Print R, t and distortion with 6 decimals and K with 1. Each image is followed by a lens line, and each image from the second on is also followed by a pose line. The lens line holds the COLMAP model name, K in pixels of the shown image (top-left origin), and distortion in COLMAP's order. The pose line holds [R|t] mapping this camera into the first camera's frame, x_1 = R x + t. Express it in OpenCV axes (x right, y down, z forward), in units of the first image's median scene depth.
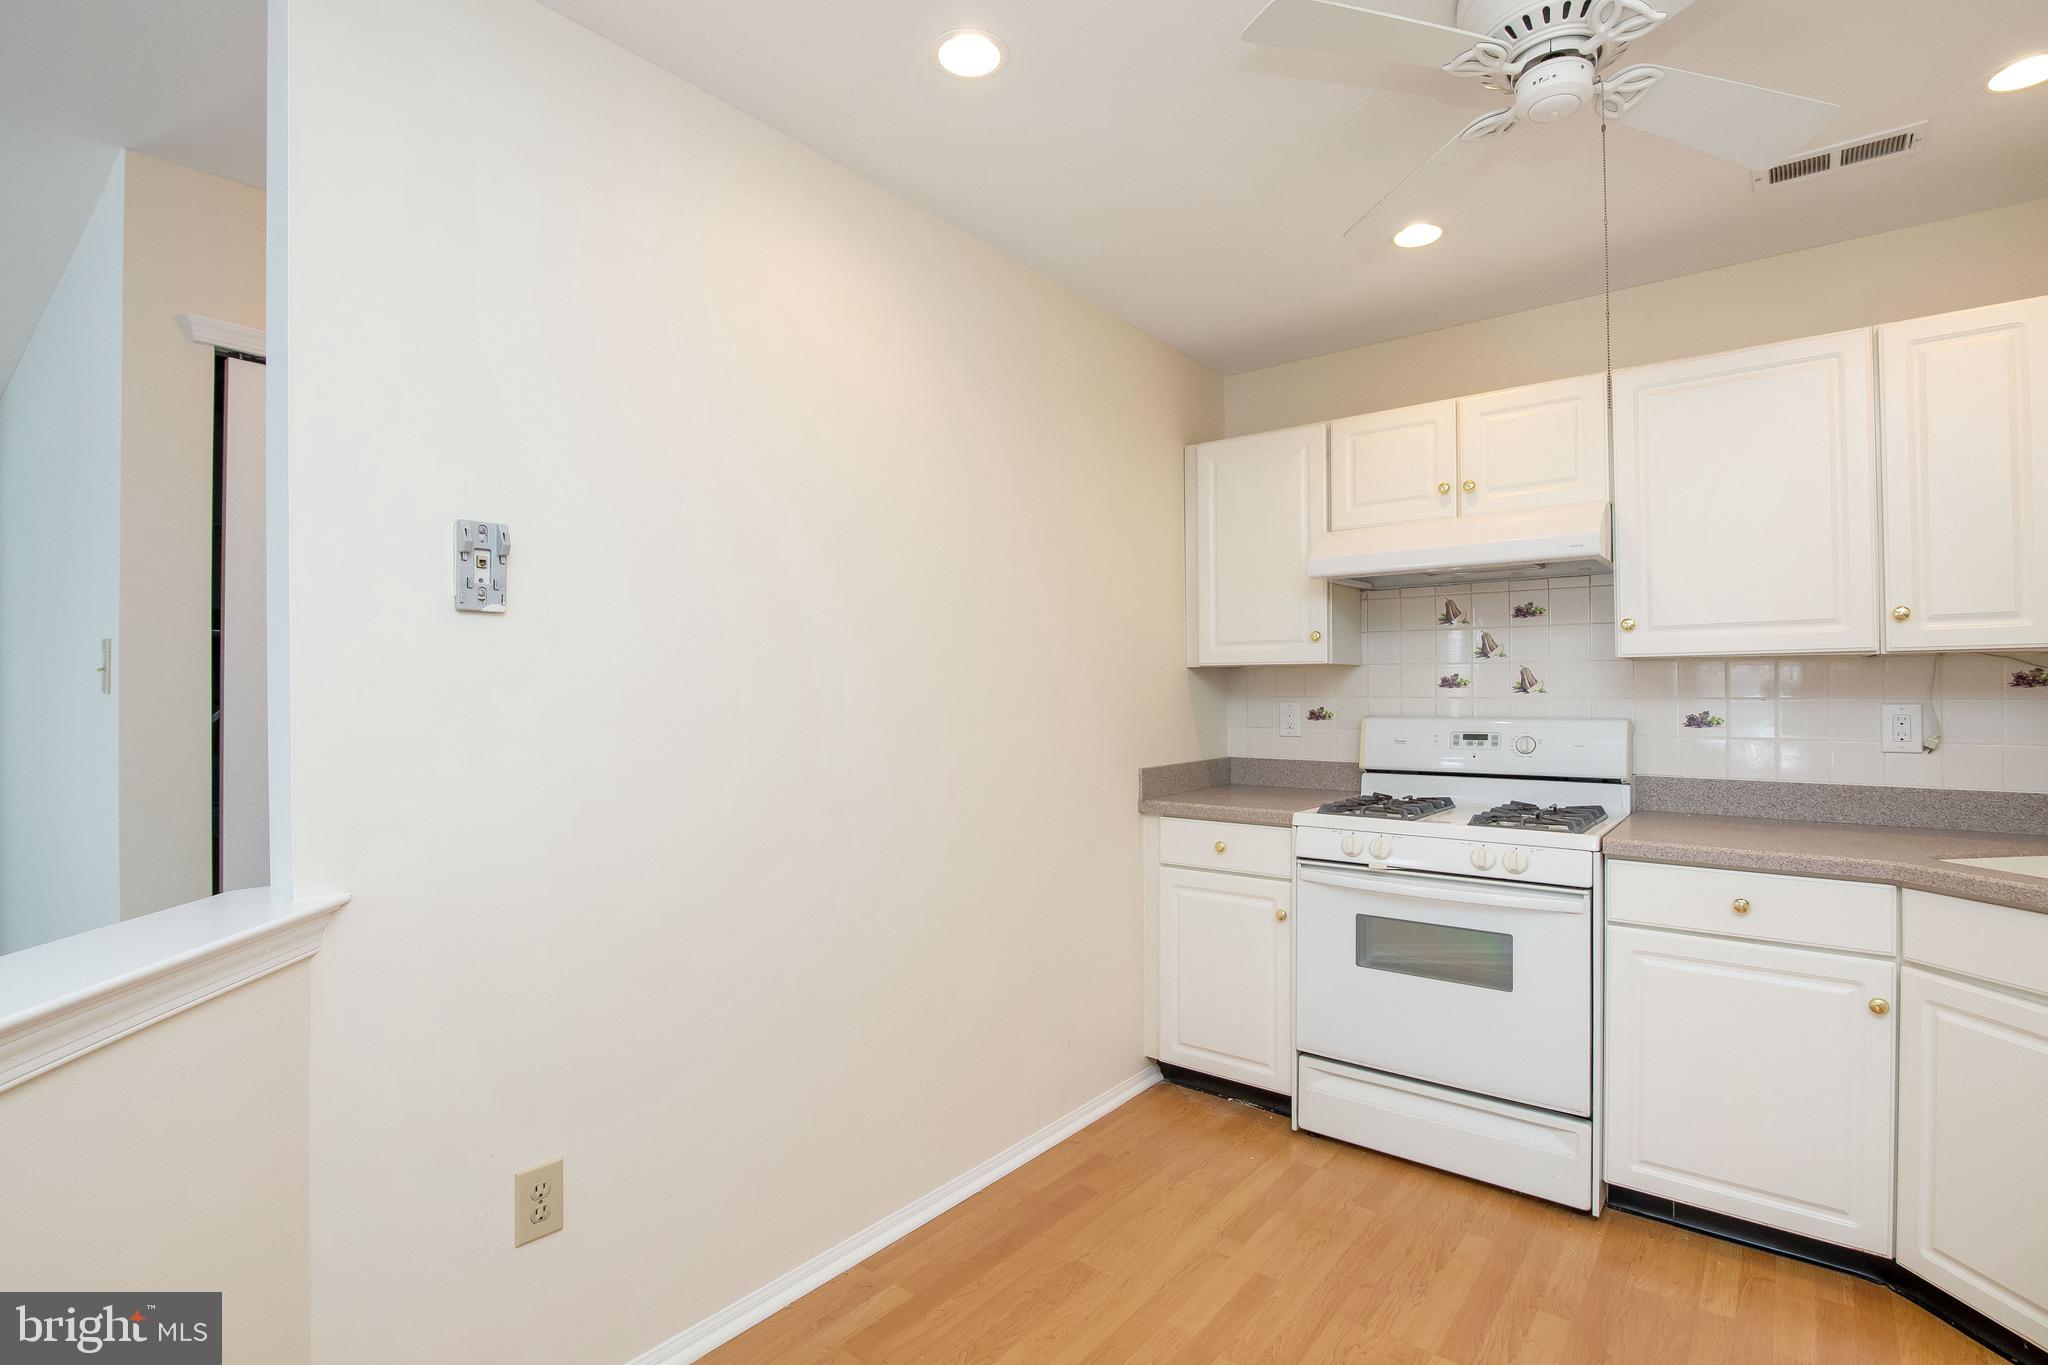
lens RADIAL K [[970.4, 0, 1024.0], [0, 970.4, 682.5], [0, 0, 1]] dist [-0.014837, -0.000212]
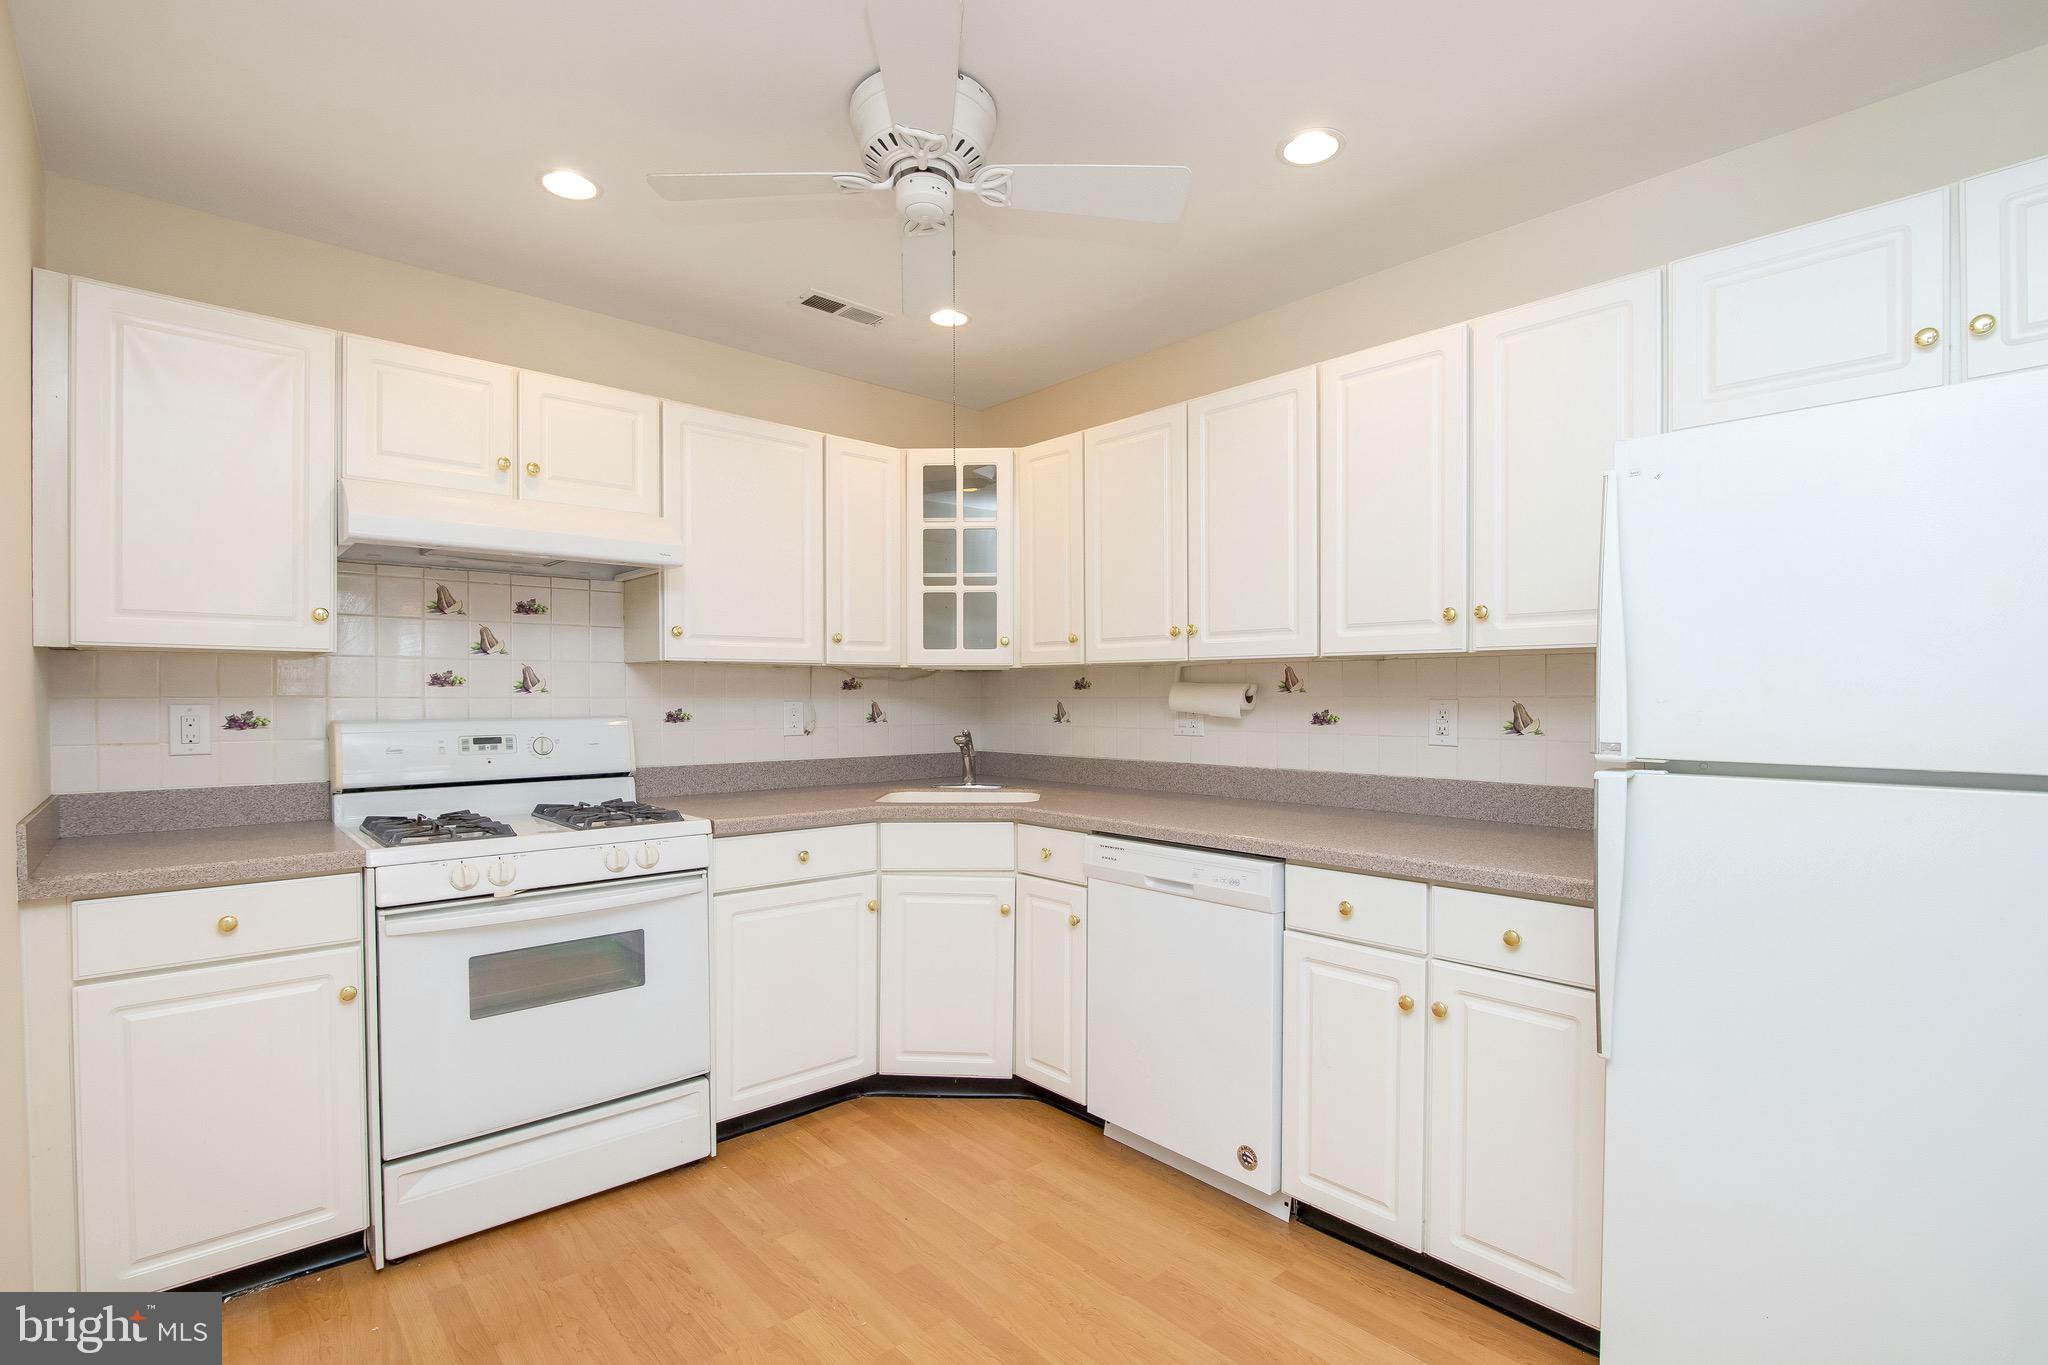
lens RADIAL K [[945.1, 0, 1024.3], [0, 945.1, 705.8], [0, 0, 1]] dist [-0.016624, -0.000107]
pose [[0.155696, -0.008313, 0.987770, -0.361495], [-0.009739, 0.999903, 0.009951, 0.010619], [-0.987757, -0.011169, 0.155600, 0.396849]]
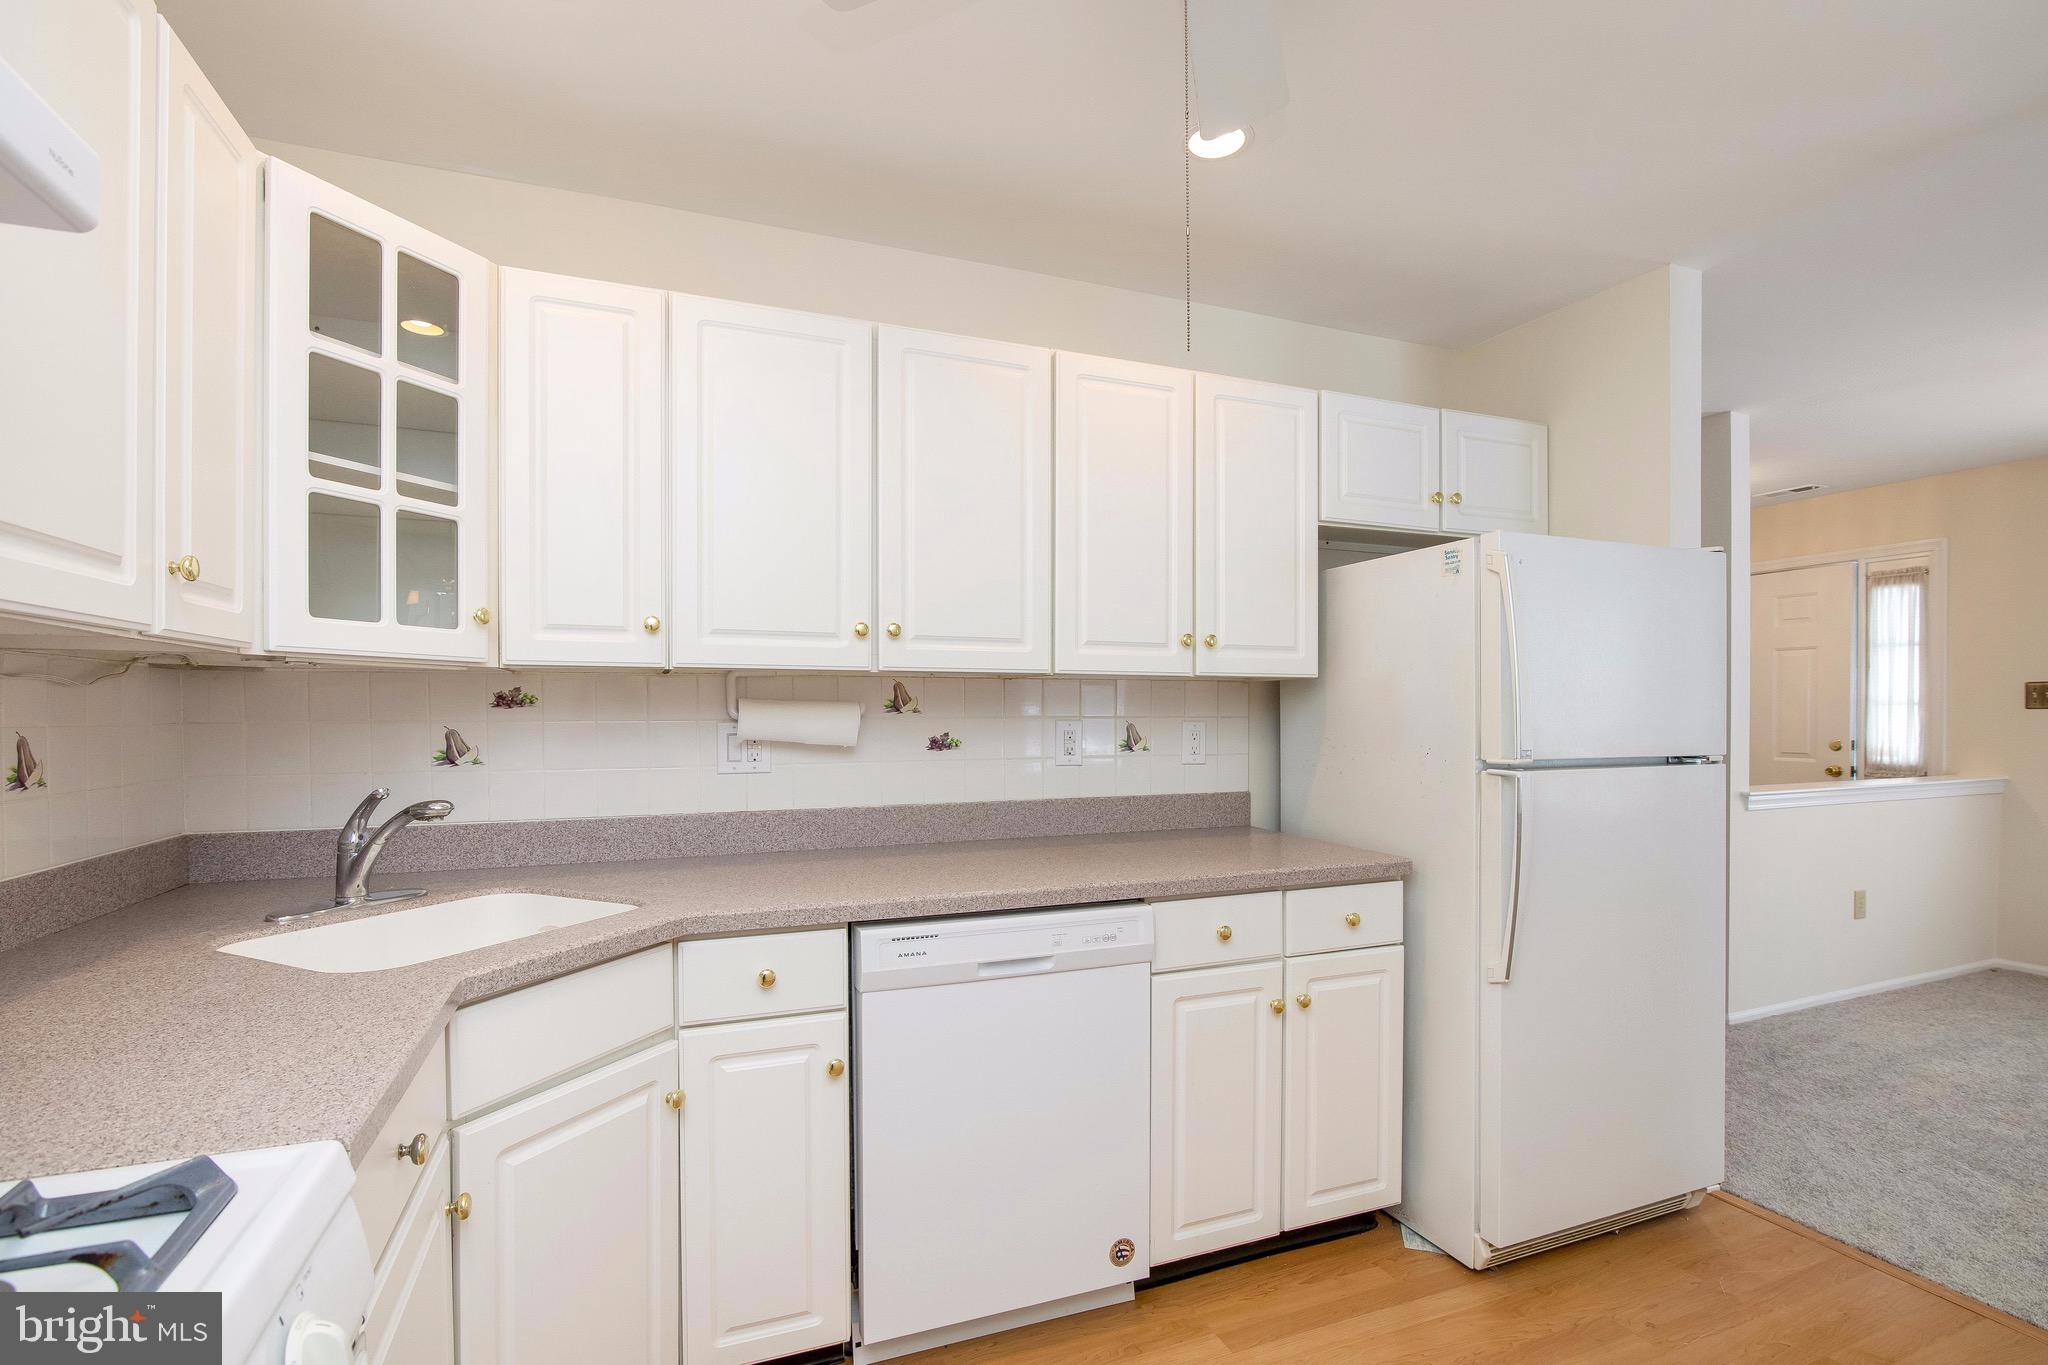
lens RADIAL K [[949.7, 0, 1018.7], [0, 949.7, 723.5], [0, 0, 1]] dist [-0.019552, 0.000846]
pose [[-0.869014, -0.000353, 0.494788, 0.189900], [-0.000386, 1.000000, 0.000035, 0.013037], [-0.494788, -0.000160, -0.869014, 0.981674]]
